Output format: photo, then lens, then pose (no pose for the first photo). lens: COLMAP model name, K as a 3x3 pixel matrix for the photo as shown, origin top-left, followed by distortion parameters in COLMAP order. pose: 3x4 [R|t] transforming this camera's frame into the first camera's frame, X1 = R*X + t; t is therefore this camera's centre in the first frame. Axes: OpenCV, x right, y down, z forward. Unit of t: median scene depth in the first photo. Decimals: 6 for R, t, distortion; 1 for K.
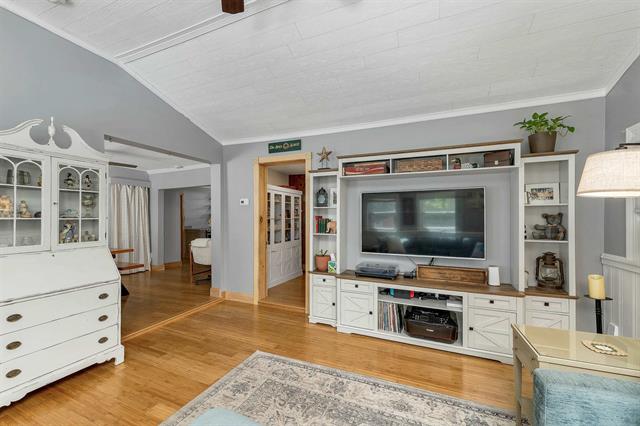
lens RADIAL K [[263.2, 0, 316.2], [0, 263.2, 217.5], [0, 0, 1]] dist [-0.000617, -0.000099]
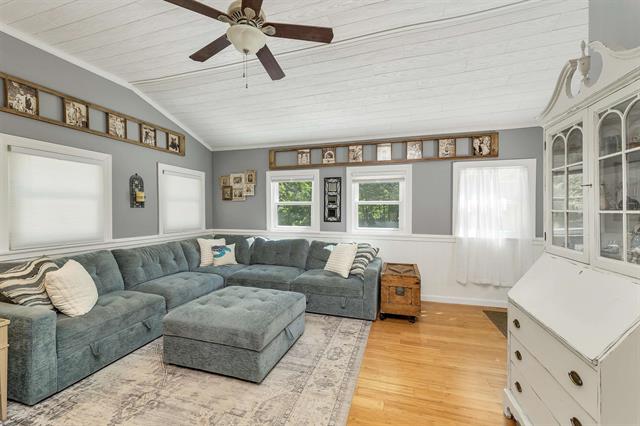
lens RADIAL K [[264.5, 0, 316.1], [0, 264.5, 213.9], [0, 0, 1]] dist [-0.000286, -0.000067]
pose [[-0.994321, 0.007381, -0.106167, -0.274760], [0.006390, 0.999933, 0.009672, -0.000104], [0.106231, 0.008939, -0.994301, 1.285958]]
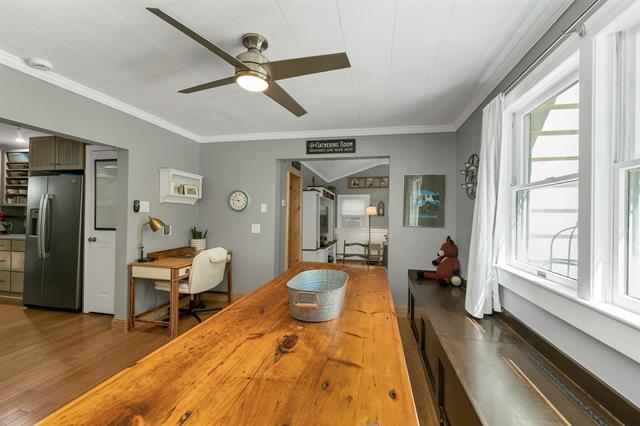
lens RADIAL K [[273.1, 0, 317.5], [0, 273.1, 210.4], [0, 0, 1]] dist [0.001650, -0.000283]
pose [[-0.195131, 0.021749, 0.980536, -2.275743], [-0.013754, 0.999595, -0.024909, -0.002202], [-0.980681, -0.018347, -0.194753, 1.741600]]
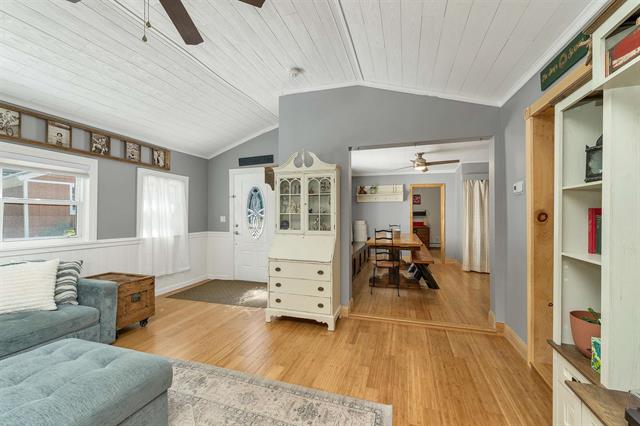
lens RADIAL K [[264.5, 0, 316.1], [0, 264.5, 213.9], [0, 0, 1]] dist [-0.000286, -0.000067]
pose [[0.092943, -0.002064, -0.995669, 0.467260], [-0.000343, 0.999998, -0.002105, 0.006585], [0.995671, 0.000537, 0.092942, 0.776106]]
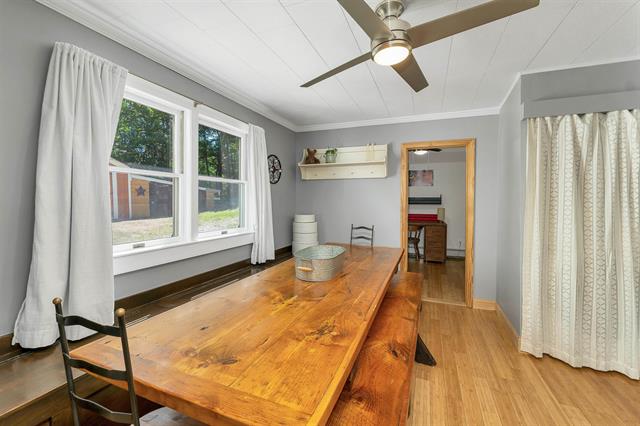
lens RADIAL K [[269.7, 0, 314.9], [0, 269.7, 202.4], [0, 0, 1]] dist [0.010271, 0.000190]
pose [[0.018588, 0.010804, -0.999769, -0.878236], [-0.006886, 0.999919, 0.010678, -0.012804], [0.999804, 0.006686, 0.018661, 1.585382]]
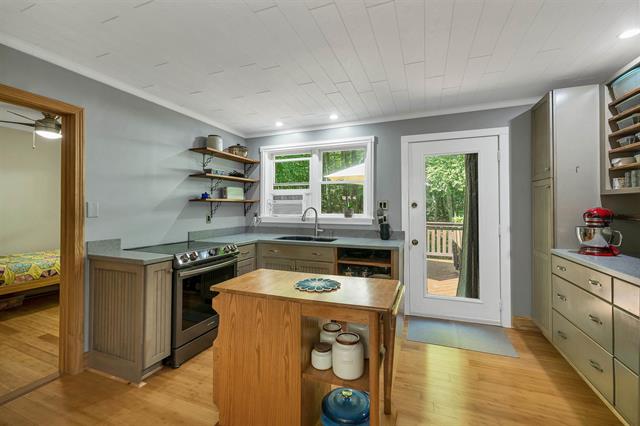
lens RADIAL K [[273.1, 0, 317.5], [0, 273.1, 210.4], [0, 0, 1]] dist [0.001650, -0.000283]
pose [[0.998986, 0.005305, 0.044717, -1.036407], [-0.005766, 0.999931, 0.010203, -0.001070], [-0.044660, -0.010450, 0.998948, 2.604151]]
